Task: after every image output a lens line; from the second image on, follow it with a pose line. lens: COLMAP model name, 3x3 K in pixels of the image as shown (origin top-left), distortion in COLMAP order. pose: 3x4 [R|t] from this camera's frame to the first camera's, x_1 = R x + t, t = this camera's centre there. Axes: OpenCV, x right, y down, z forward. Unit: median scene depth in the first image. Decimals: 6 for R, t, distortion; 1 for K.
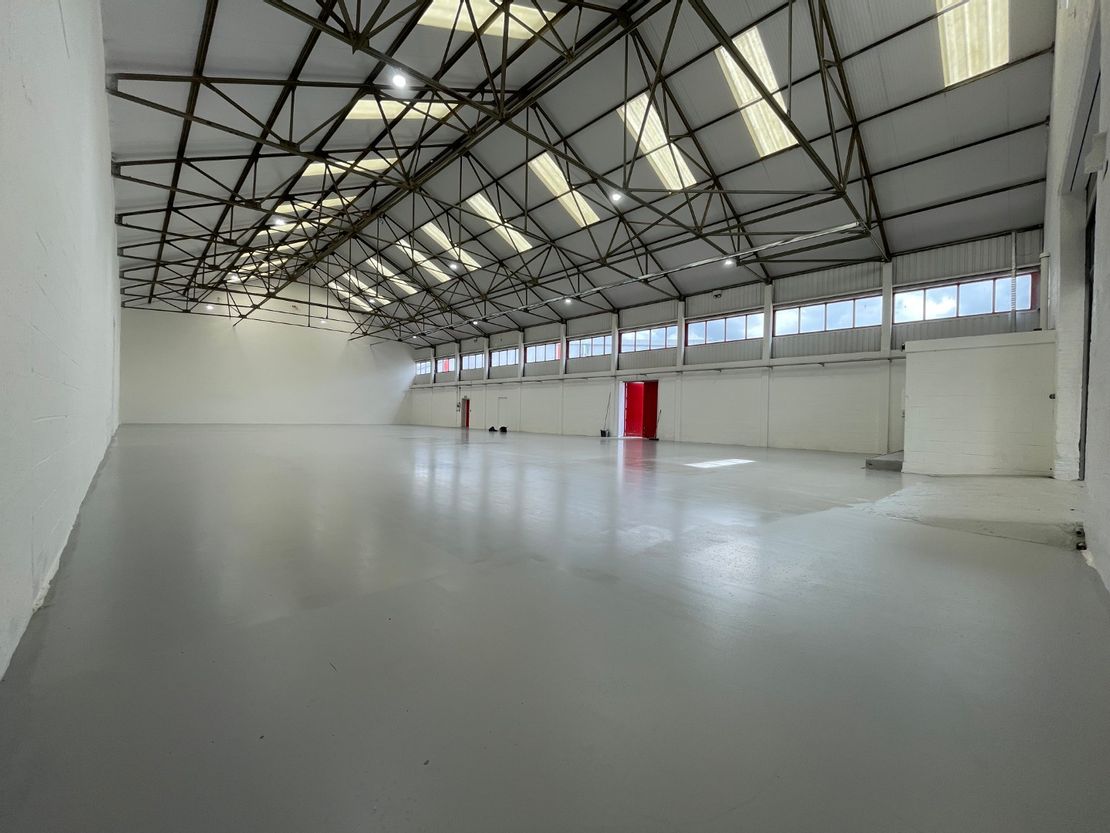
lens RADIAL K [[447.9, 0, 562.0], [0, 447.9, 419.1], [0, 0, 1]] dist [-0.001489, 0.000145]
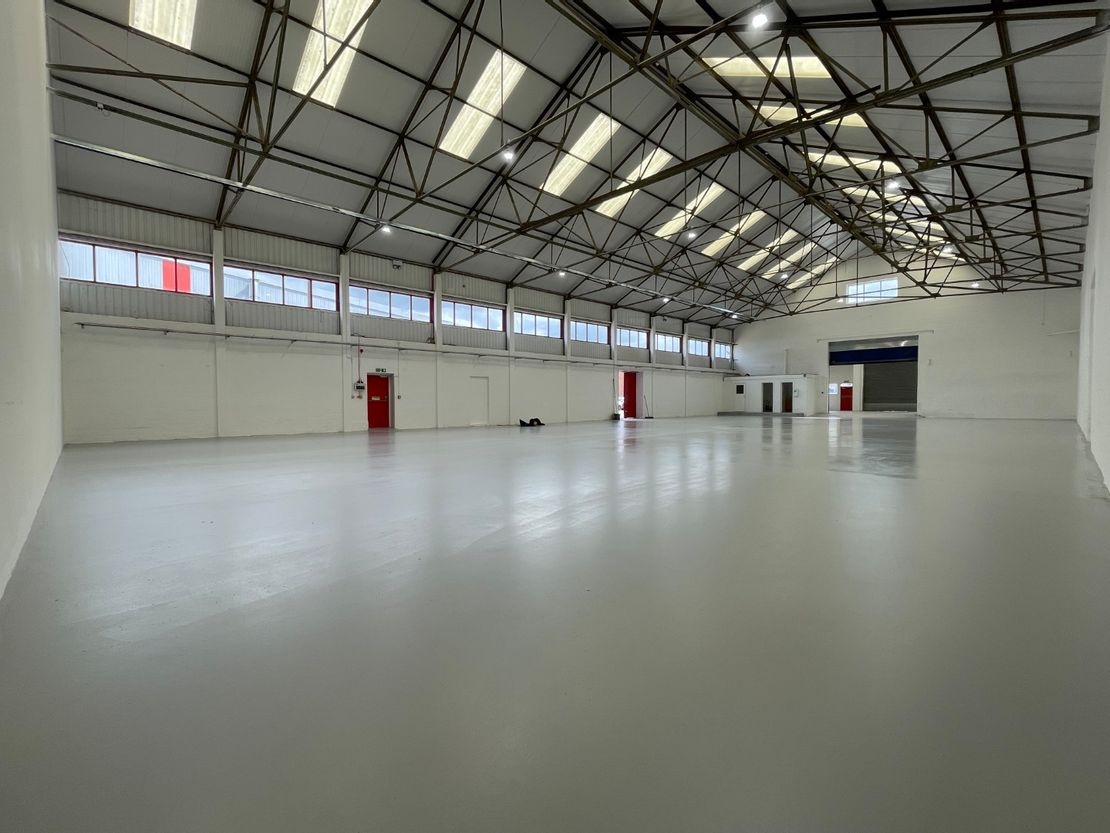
lens RADIAL K [[484.7, 0, 554.4], [0, 484.7, 417.0], [0, 0, 1]] dist [-0.004095, -0.000056]
pose [[0.015502, -0.055411, 0.998343, -0.868561], [0.012202, 0.998399, 0.055224, -0.027718], [-0.999805, 0.011326, 0.016154, 0.895215]]
